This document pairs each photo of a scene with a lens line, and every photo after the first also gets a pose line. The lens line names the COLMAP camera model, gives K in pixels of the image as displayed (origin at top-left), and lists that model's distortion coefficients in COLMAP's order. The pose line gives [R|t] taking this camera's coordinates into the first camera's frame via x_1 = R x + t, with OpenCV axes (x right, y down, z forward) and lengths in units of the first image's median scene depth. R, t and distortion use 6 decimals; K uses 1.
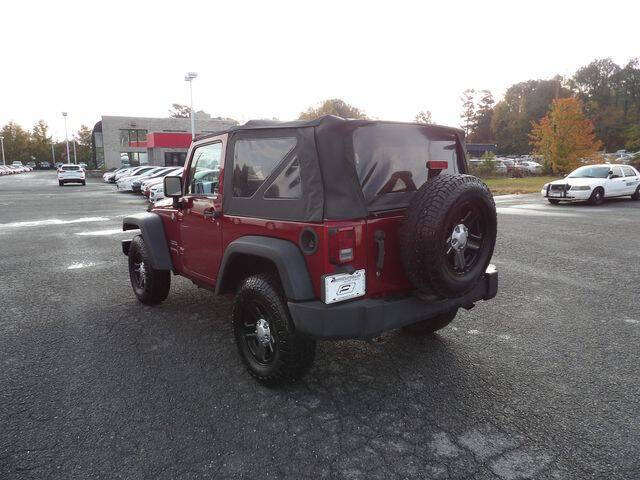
lens RADIAL K [[439.3, 0, 322.6], [0, 439.3, 249.2], [0, 0, 1]] dist [-0.004720, -0.002677]
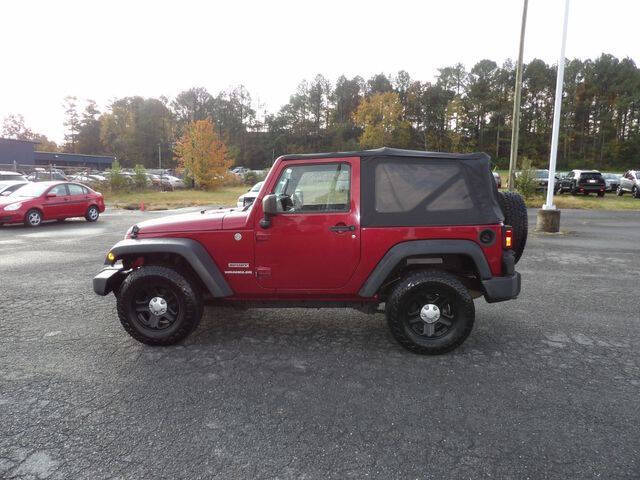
lens RADIAL K [[439.3, 0, 322.6], [0, 439.3, 249.2], [0, 0, 1]] dist [-0.004720, -0.002677]
pose [[0.688166, -0.096175, 0.719151, -0.970119], [0.117234, 0.992891, 0.020601, -0.049358], [-0.716019, 0.070132, 0.694549, 0.245964]]
